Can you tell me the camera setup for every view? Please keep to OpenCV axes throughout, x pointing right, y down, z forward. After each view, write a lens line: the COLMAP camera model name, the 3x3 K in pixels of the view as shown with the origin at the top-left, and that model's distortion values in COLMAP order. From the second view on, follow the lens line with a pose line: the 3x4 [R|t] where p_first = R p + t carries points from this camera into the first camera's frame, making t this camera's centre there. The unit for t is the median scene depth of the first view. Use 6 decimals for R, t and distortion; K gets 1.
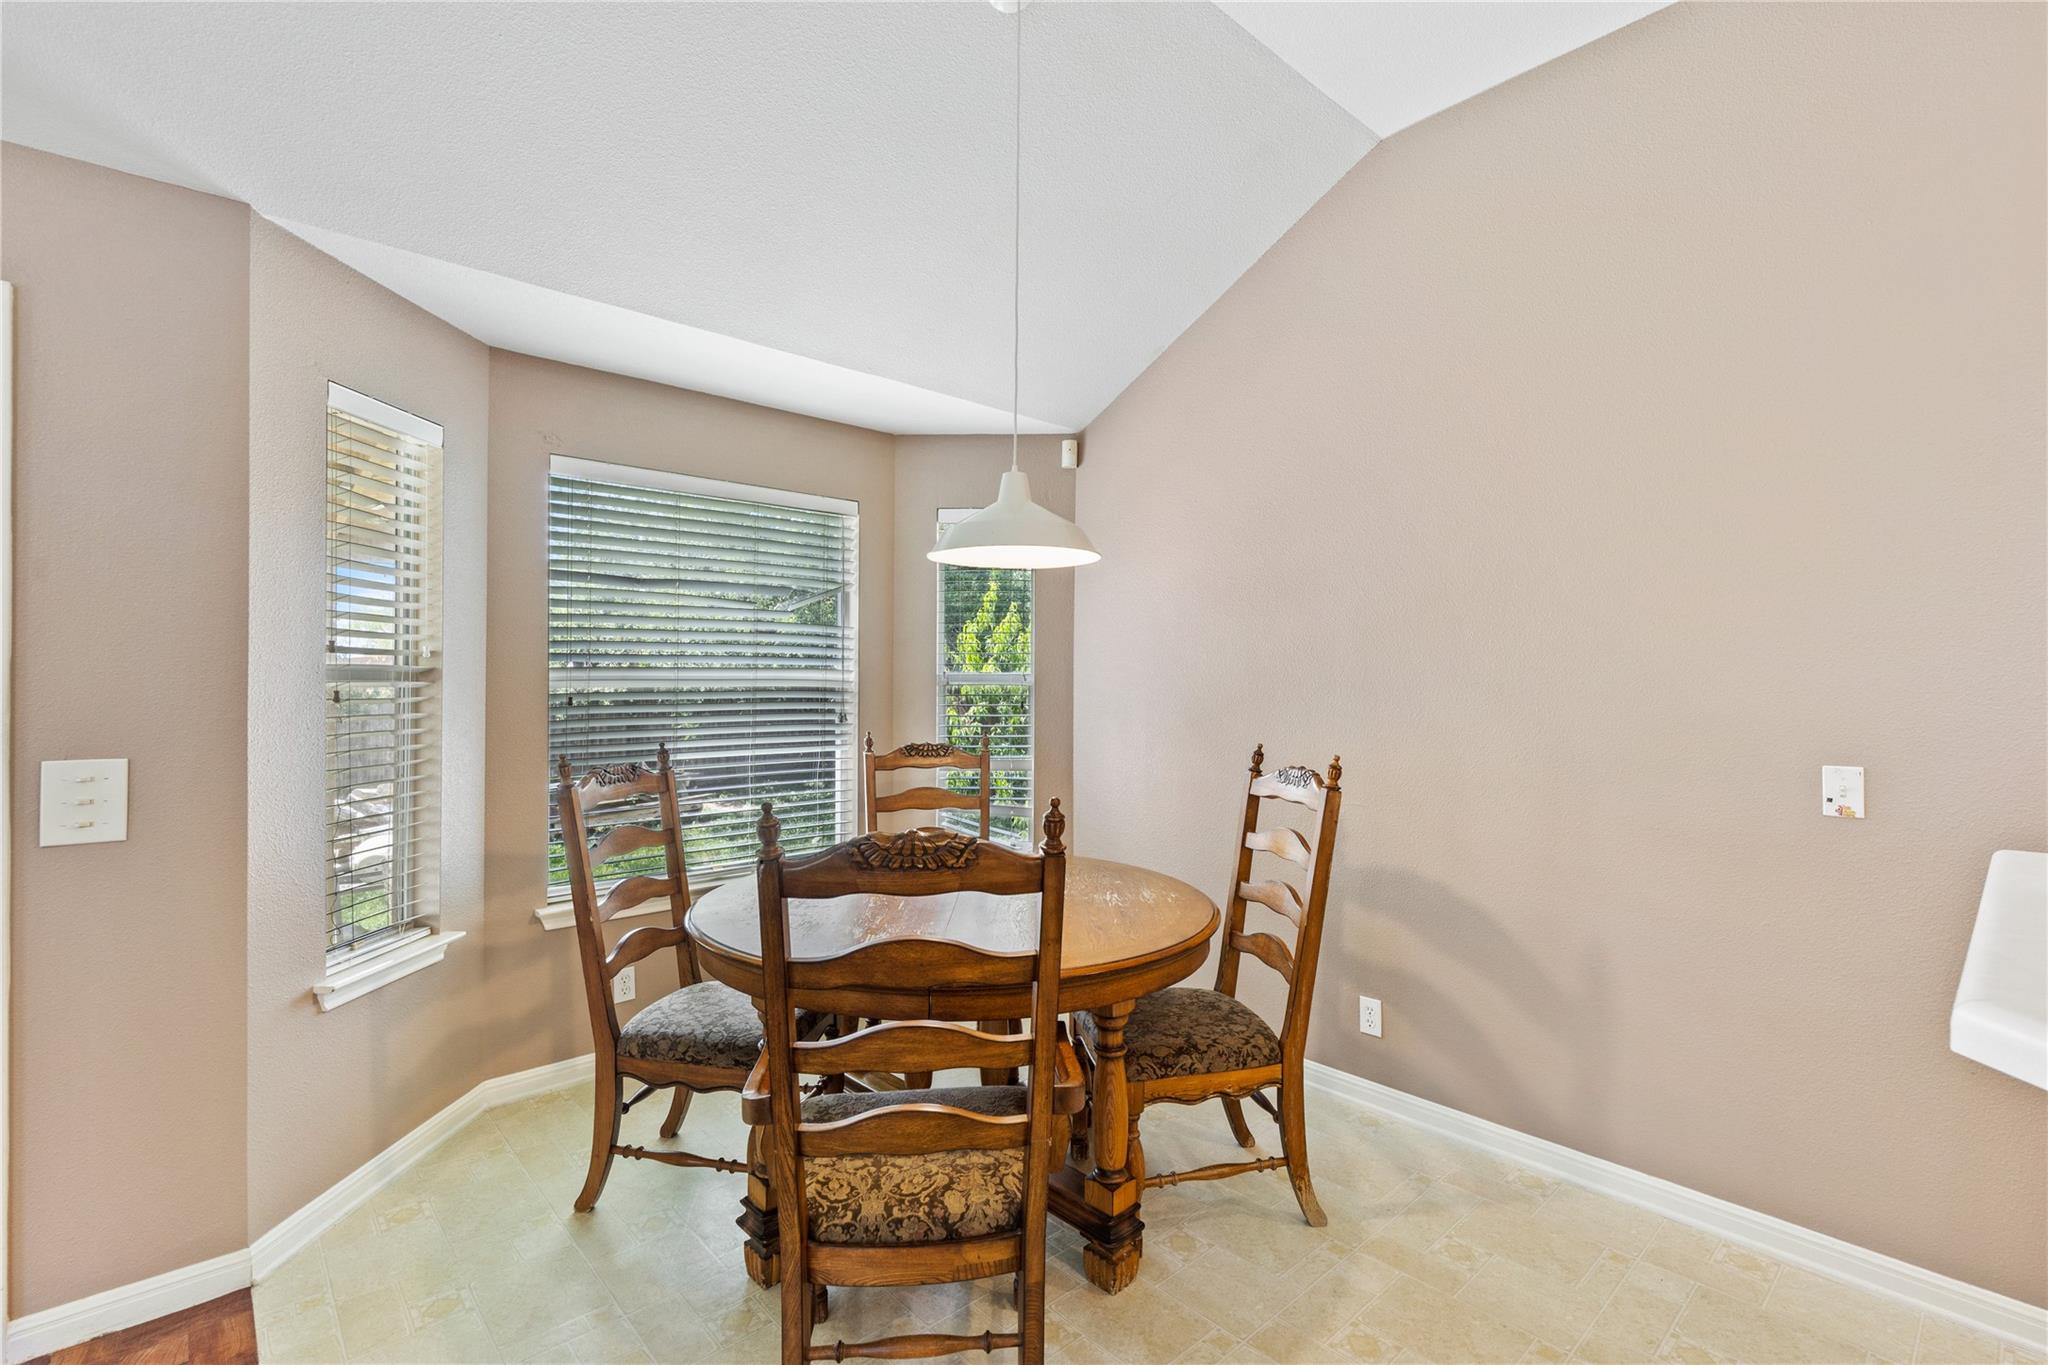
lens RADIAL K [[916.0, 0, 1024.0], [0, 916.0, 682.5], [0, 0, 1]] dist [0.002703, 0.000718]
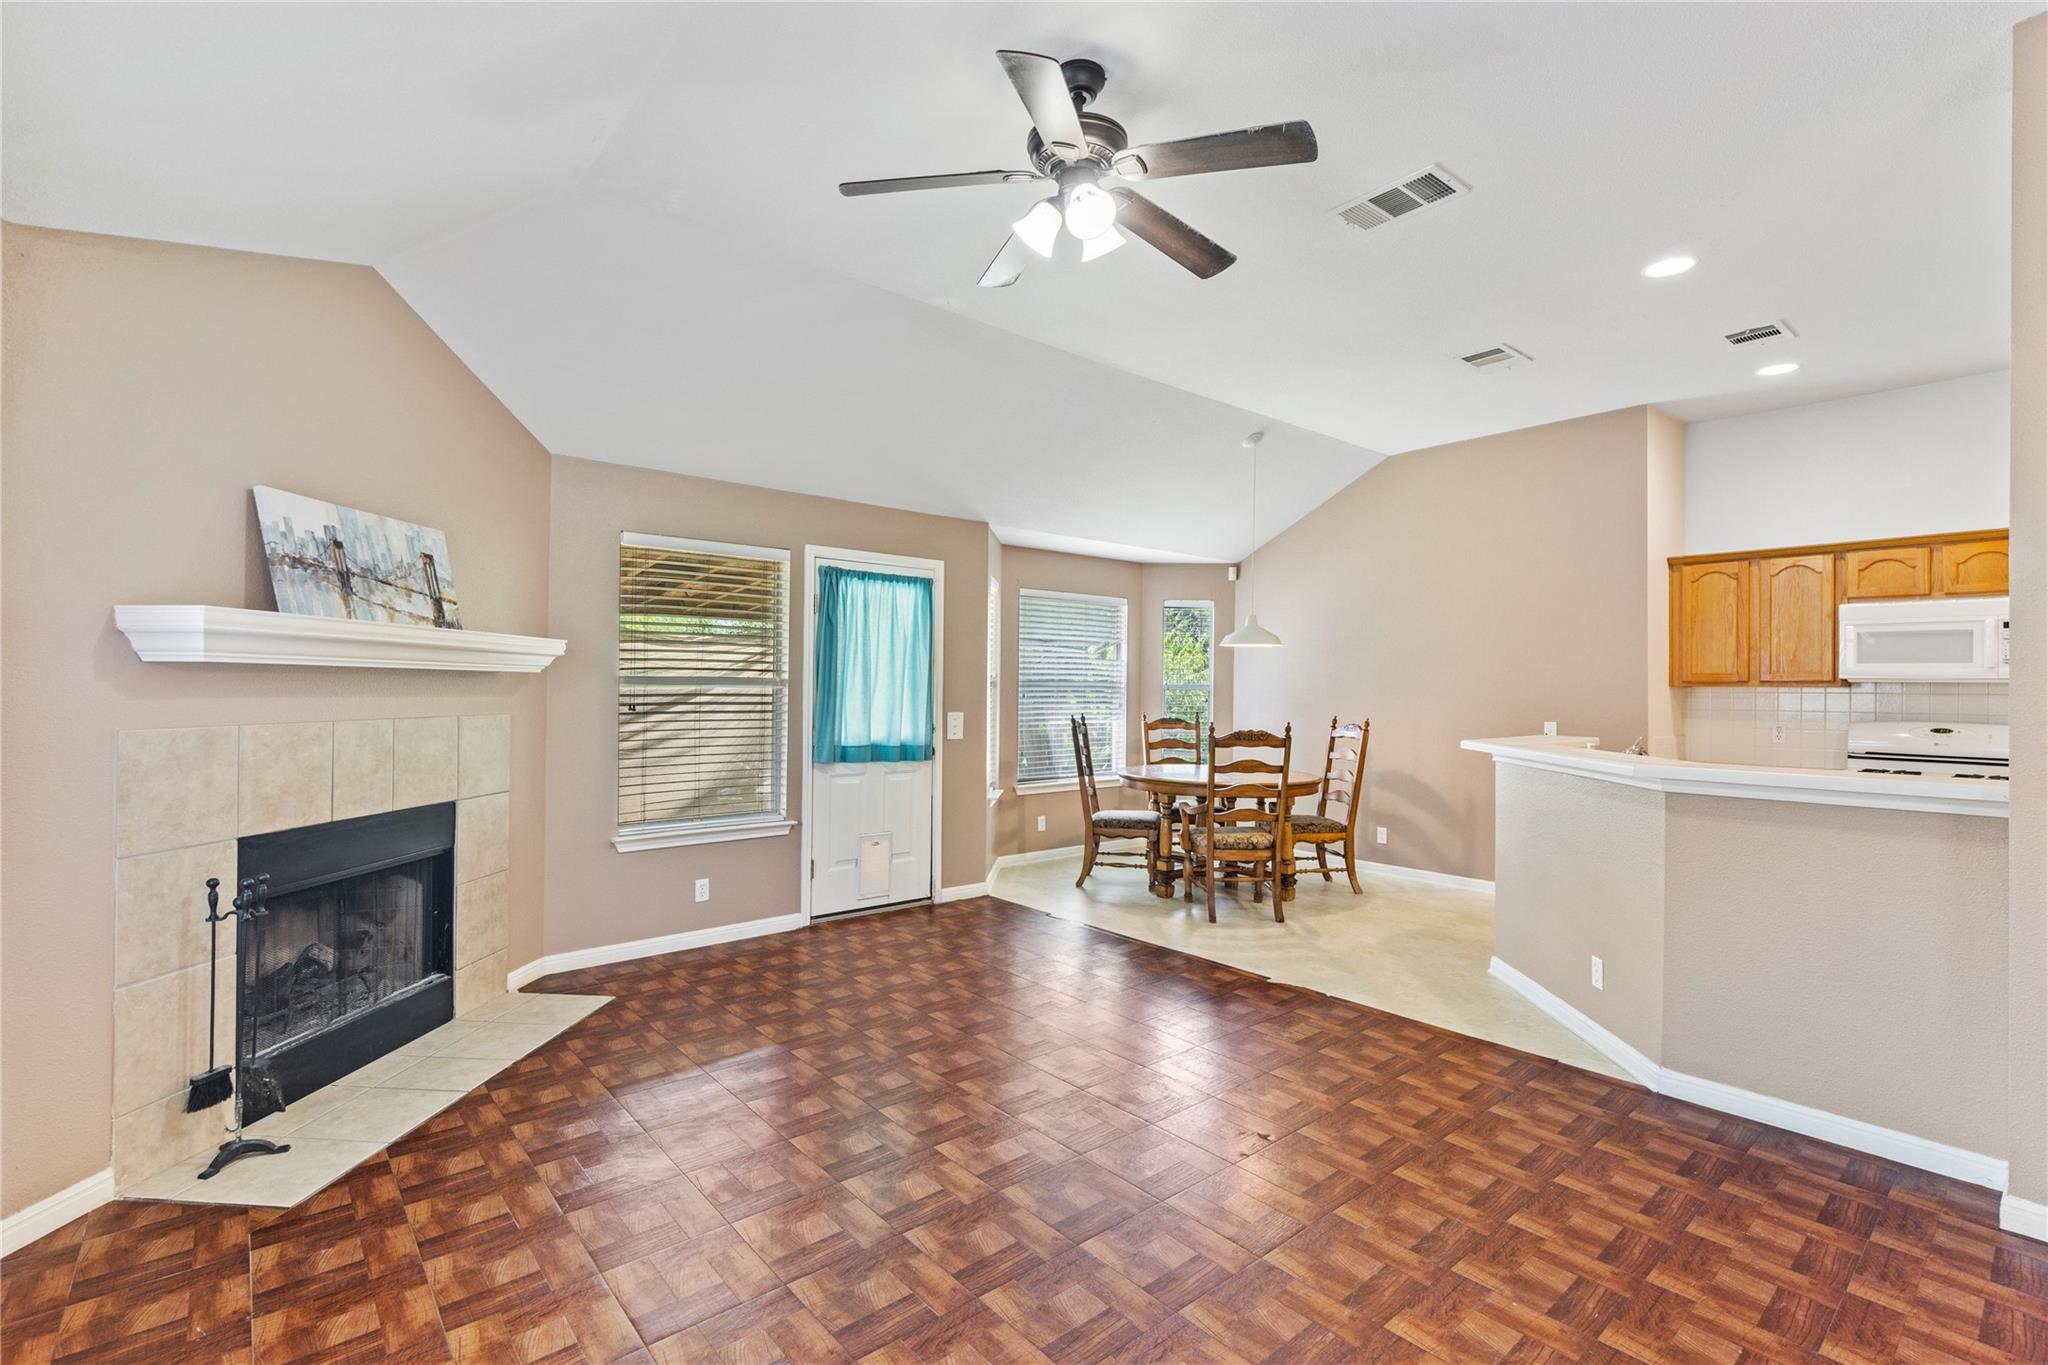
lens RADIAL K [[916.0, 0, 1024.0], [0, 916.0, 682.5], [0, 0, 1]] dist [0.002703, 0.000718]
pose [[0.999367, 0.008604, -0.034531, -0.500184], [-0.008772, 0.999950, -0.004729, -0.001935], [0.034488, 0.005029, 0.999392, -1.501552]]
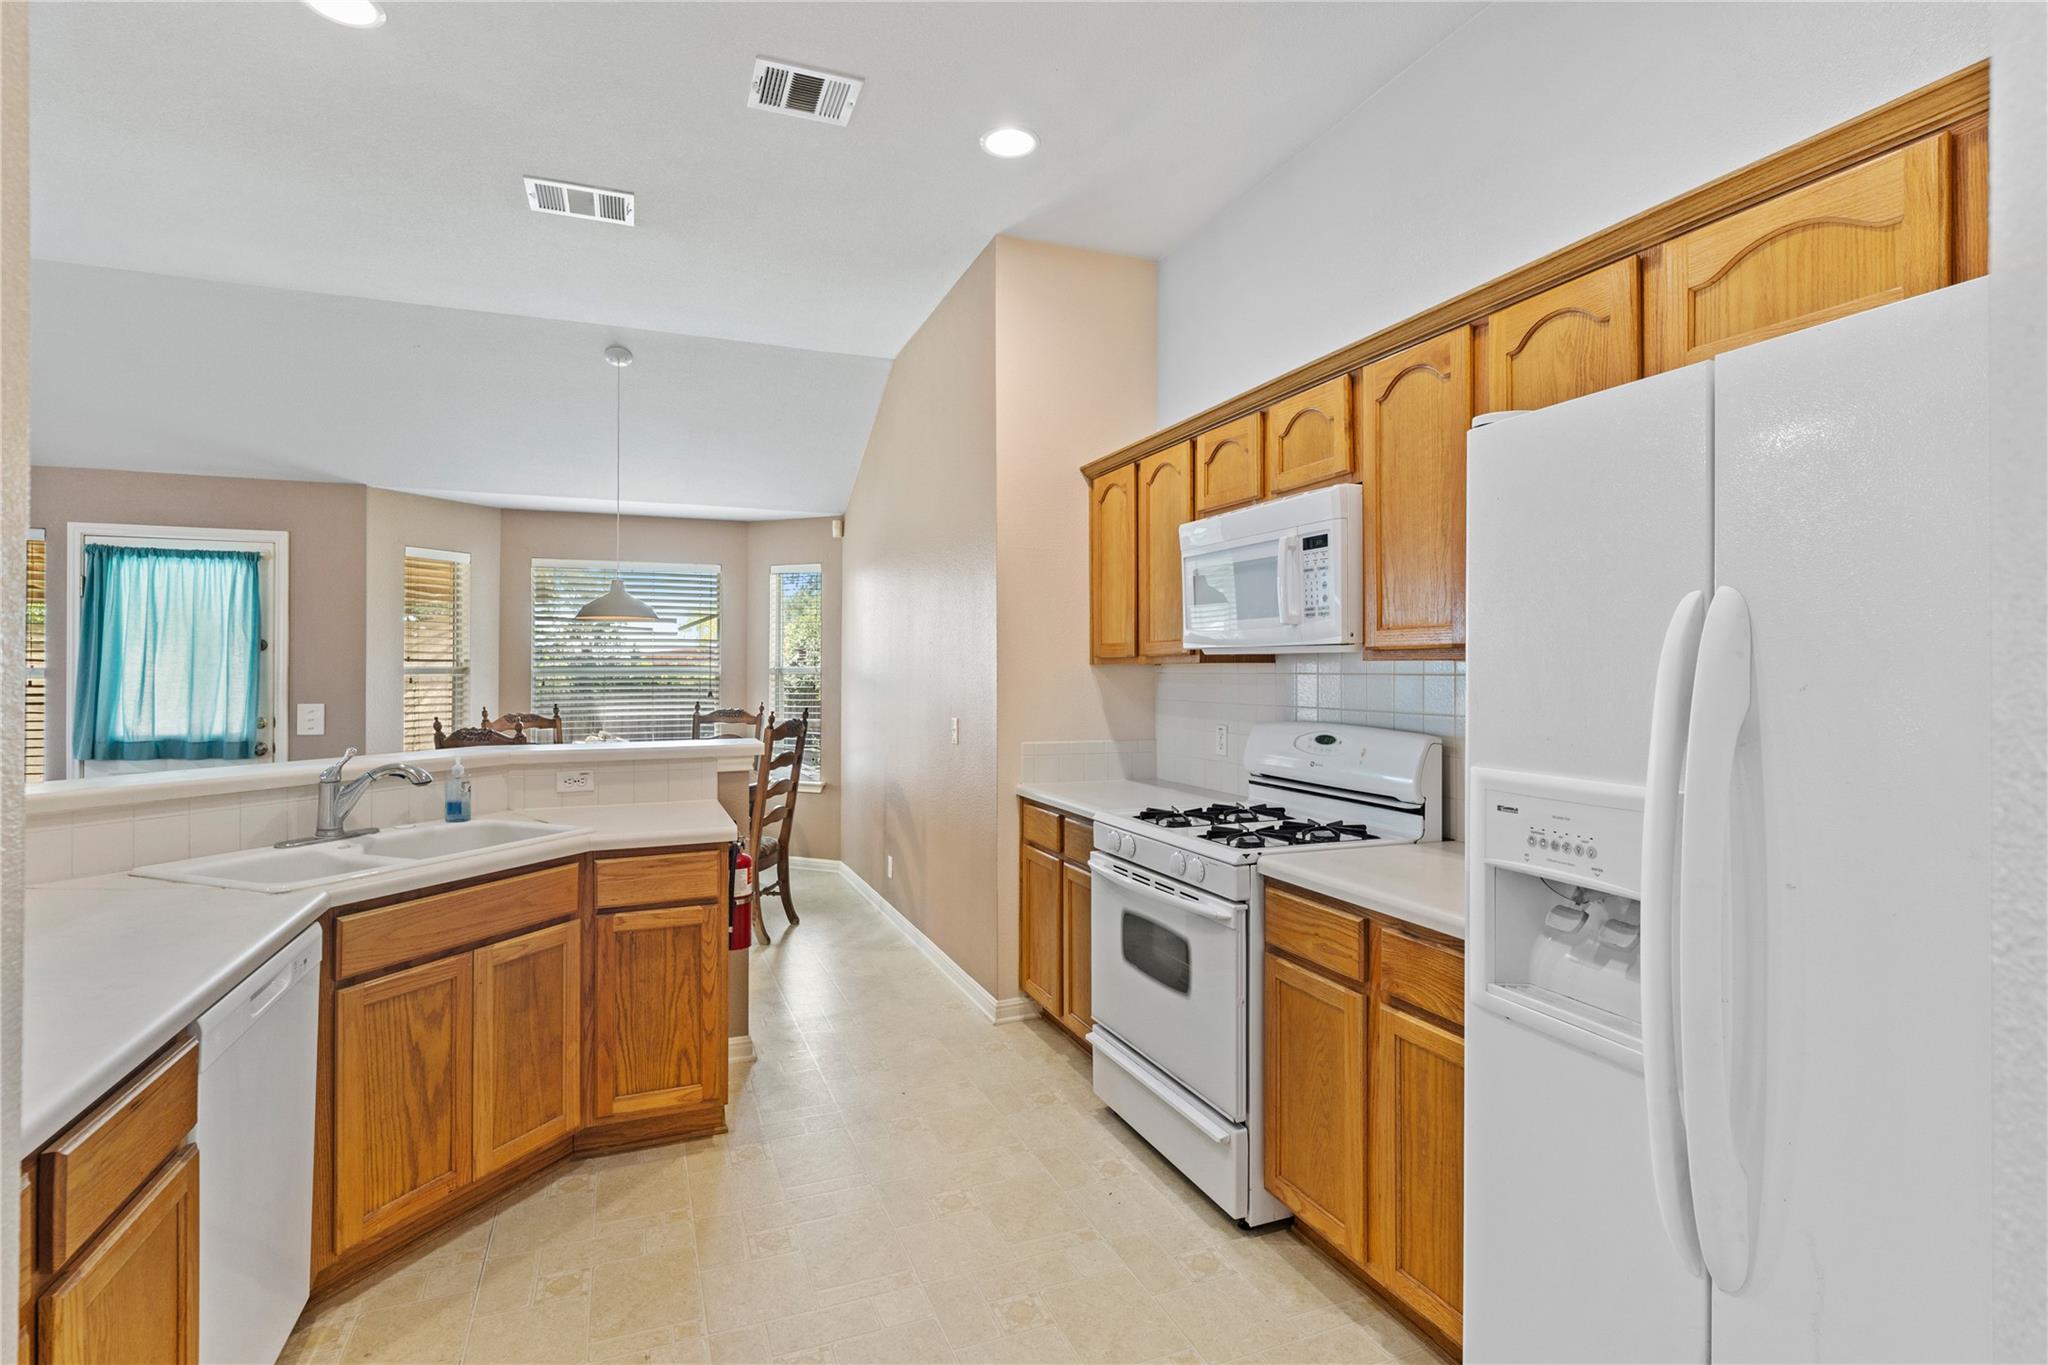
lens RADIAL K [[968.6, 0, 1029.1], [0, 968.6, 673.2], [0, 0, 1]] dist [-0.002556, -0.001244]
pose [[0.938855, 0.001138, -0.344311, 1.415988], [0.000247, 0.999992, 0.003979, -0.011713], [0.344312, -0.003821, 0.938847, -0.685878]]
